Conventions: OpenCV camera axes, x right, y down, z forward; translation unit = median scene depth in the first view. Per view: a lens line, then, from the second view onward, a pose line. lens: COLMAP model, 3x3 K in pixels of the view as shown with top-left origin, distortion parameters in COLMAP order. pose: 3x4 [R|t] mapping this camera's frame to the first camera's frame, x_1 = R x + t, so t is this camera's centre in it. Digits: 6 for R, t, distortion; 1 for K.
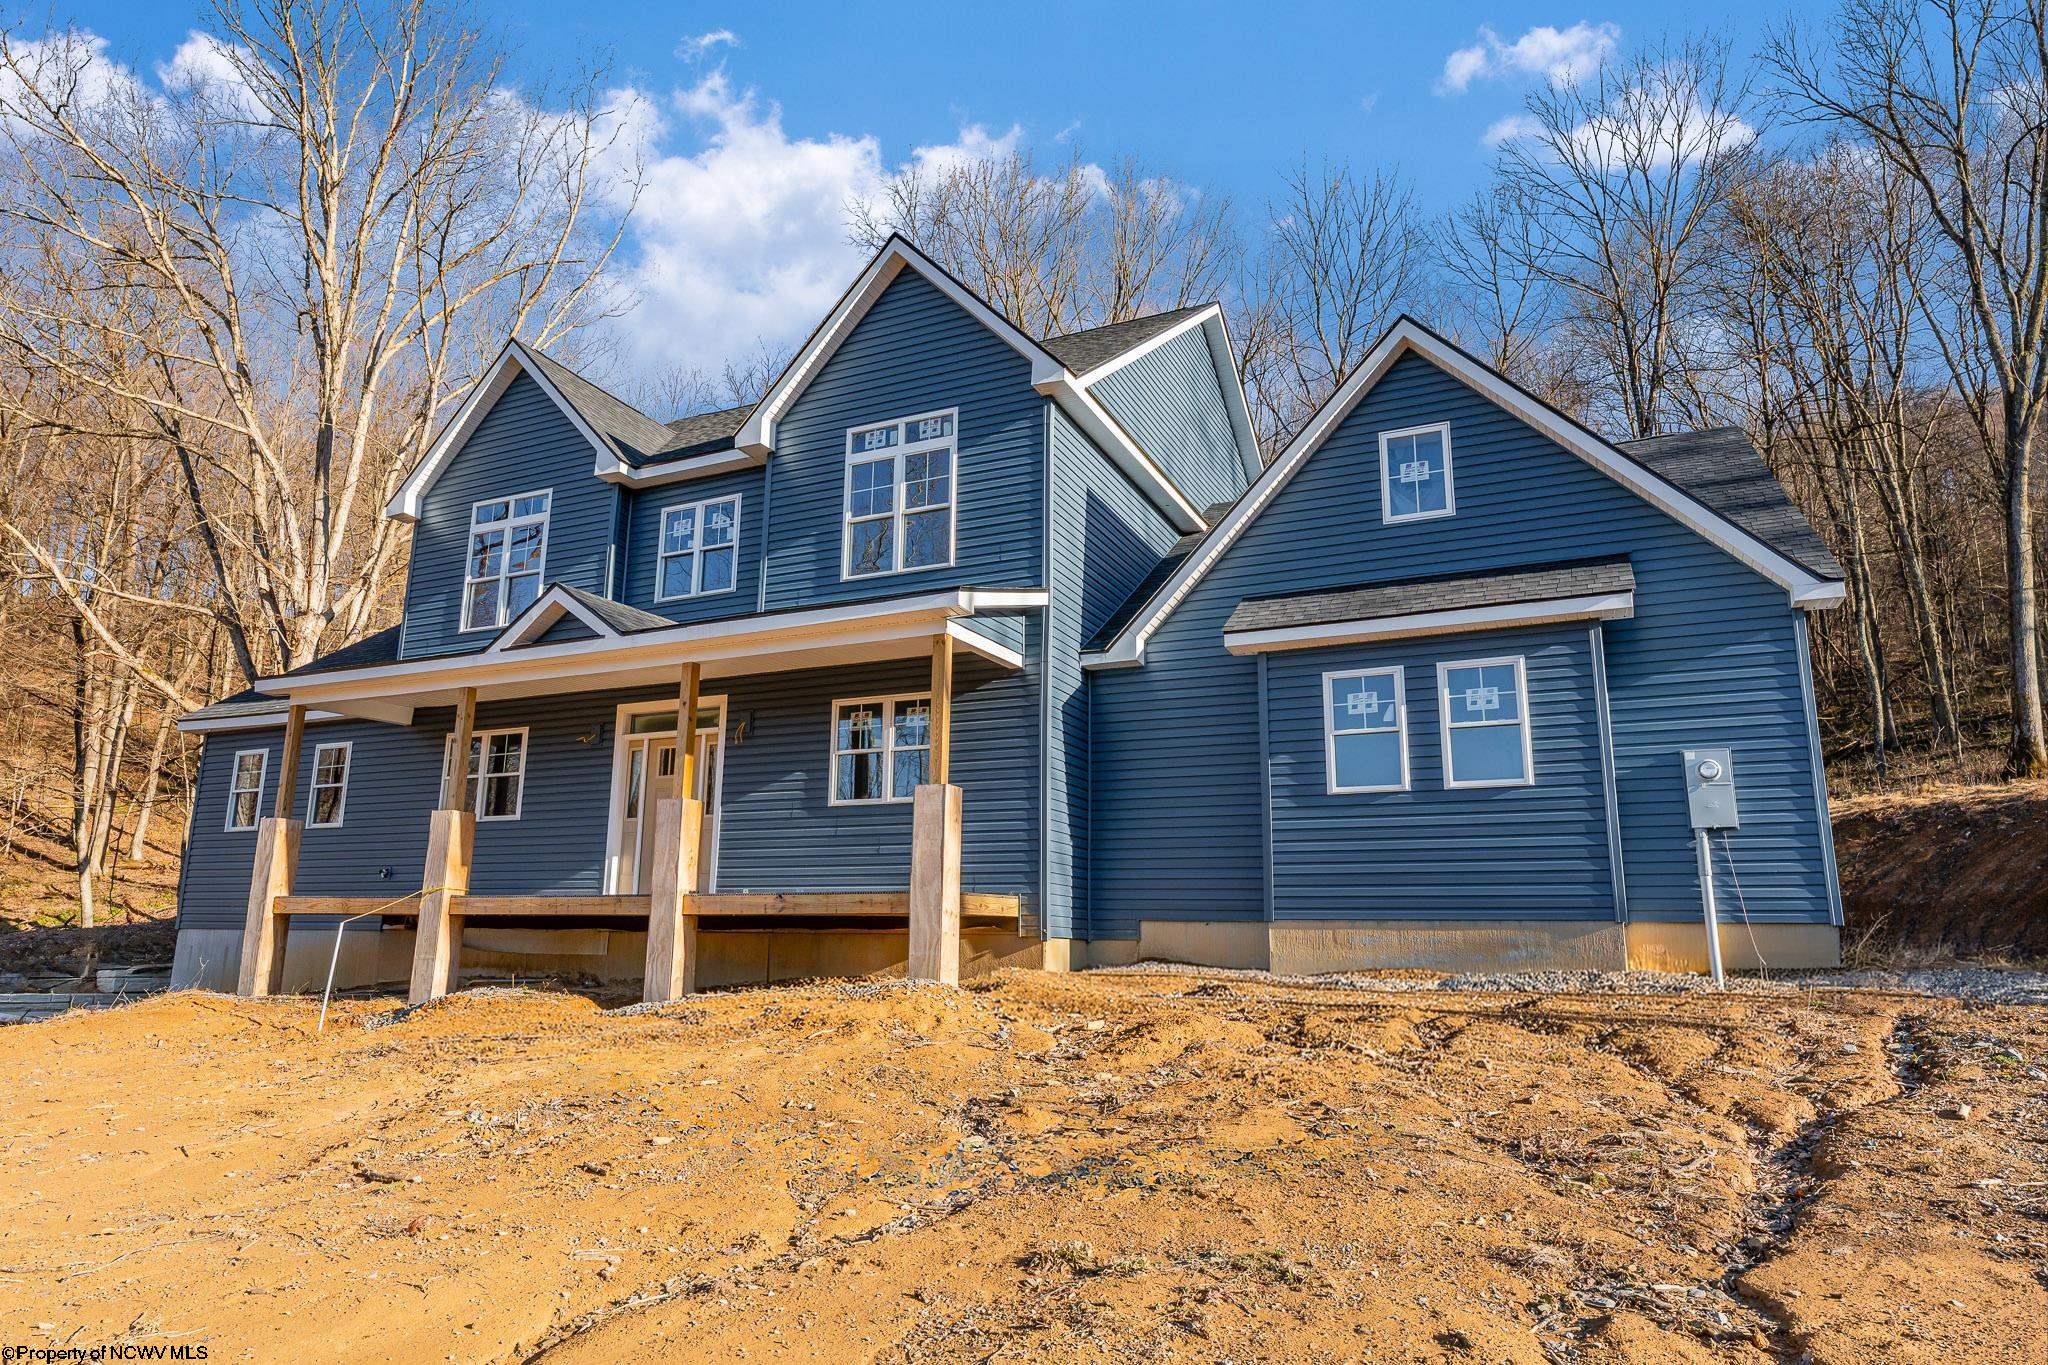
lens RADIAL K [[1271.7, 0, 1020.6], [0, 1271.7, 686.9], [0, 0, 1]] dist [0.006586, 0.000210]
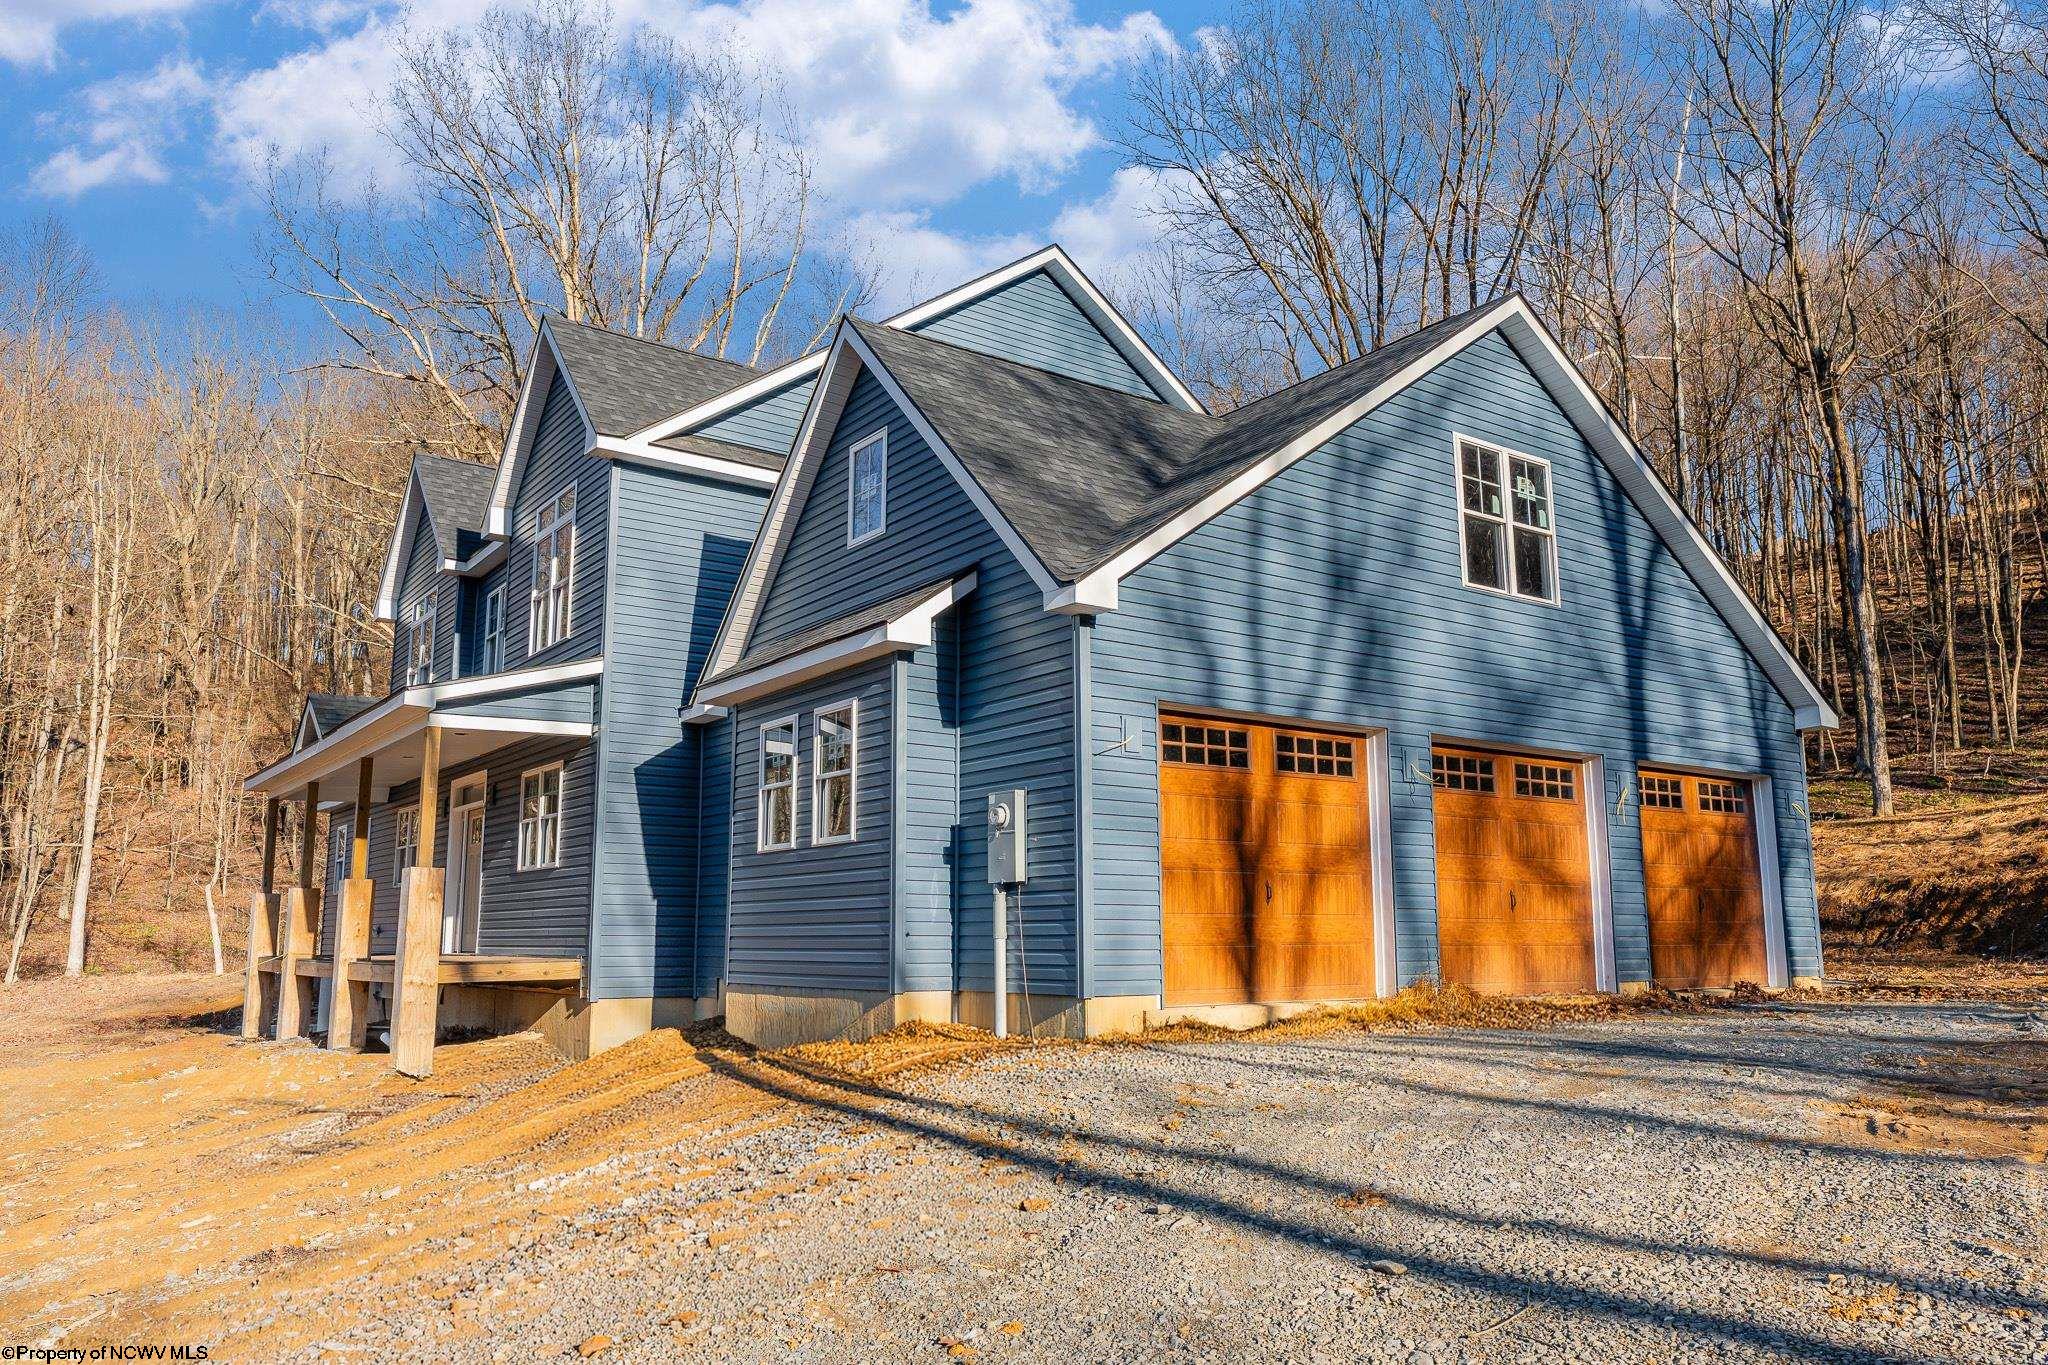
lens RADIAL K [[1501.8, 0, 1027.1], [0, 1501.8, 690.1], [0, 0, 1]] dist [0.010820, 0.002783]
pose [[0.888409, -0.101748, -0.447634, 0.865570], [0.117469, 0.993049, 0.007416, -0.020751], [0.443768, -0.059172, 0.894186, 0.090633]]
